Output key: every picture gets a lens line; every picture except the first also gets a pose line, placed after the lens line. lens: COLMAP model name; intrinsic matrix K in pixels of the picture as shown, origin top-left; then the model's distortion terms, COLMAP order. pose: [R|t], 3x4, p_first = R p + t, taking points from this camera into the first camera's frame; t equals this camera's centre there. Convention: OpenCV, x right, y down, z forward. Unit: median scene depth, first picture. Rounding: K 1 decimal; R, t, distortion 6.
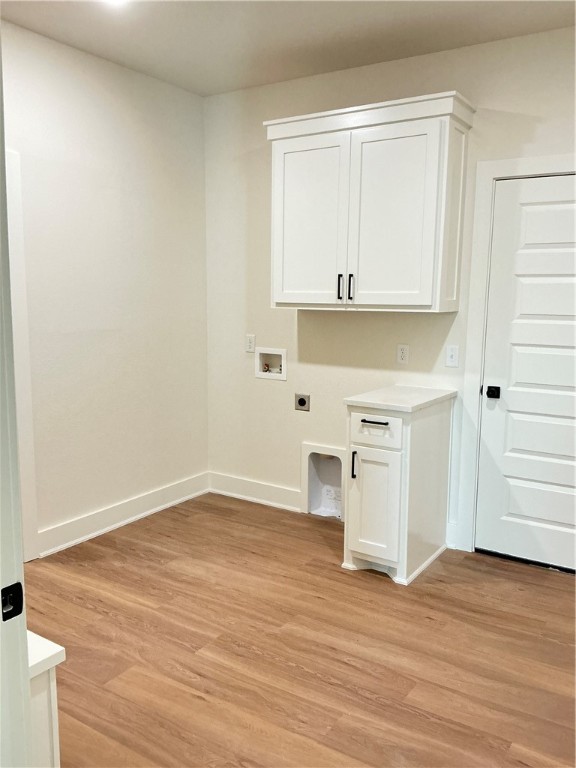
lens RADIAL K [[637.4, 0, 283.8], [0, 637.4, 386.2], [0, 0, 1]] dist [0.081864, -0.159056]
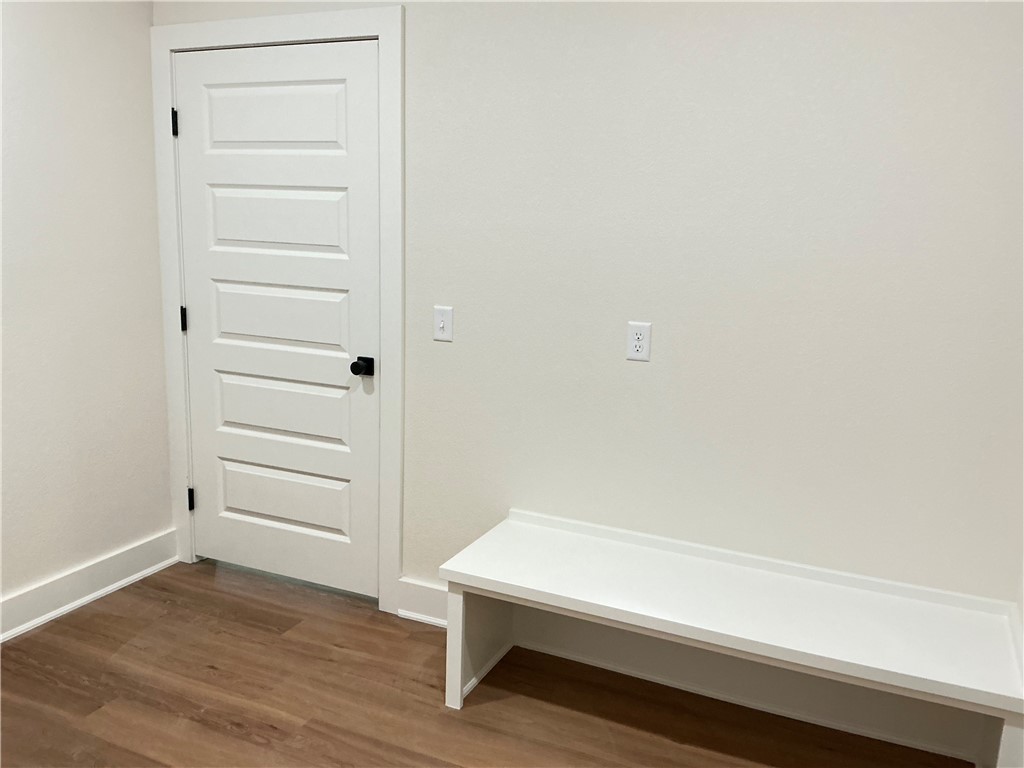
lens RADIAL K [[849.8, 0, 511.6], [0, 849.8, 384.6], [0, 0, 1]] dist [0.081864, -0.159056]
pose [[-0.986168, -0.010886, -0.165390, -0.120351], [-0.064941, 0.943437, 0.325129, -0.187109], [0.152495, 0.331372, -0.931095, 1.212438]]
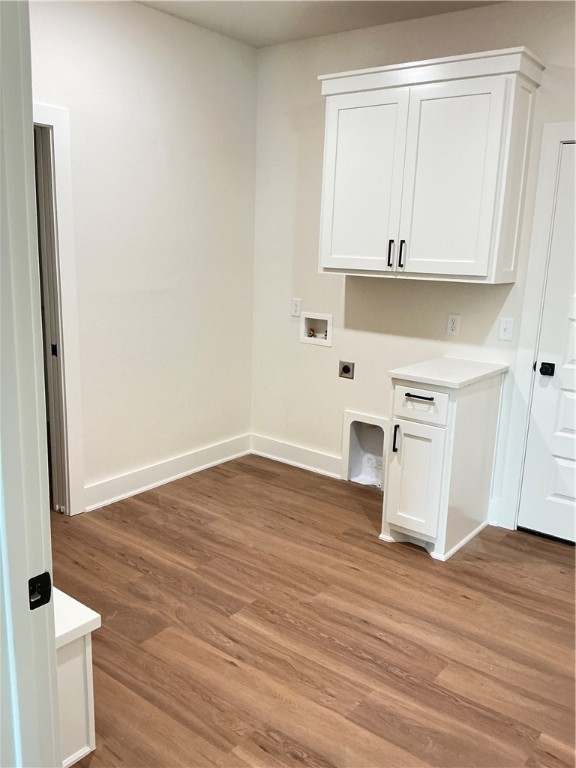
lens RADIAL K [[637.4, 0, 282.6], [0, 637.4, 388.3], [0, 0, 1]] dist [0.081864, -0.159056]
pose [[0.996460, 0.039303, -0.074318, 0.006263], [-0.033789, 0.996682, 0.074043, -0.021479], [0.076981, -0.071270, 0.994482, 0.014190]]
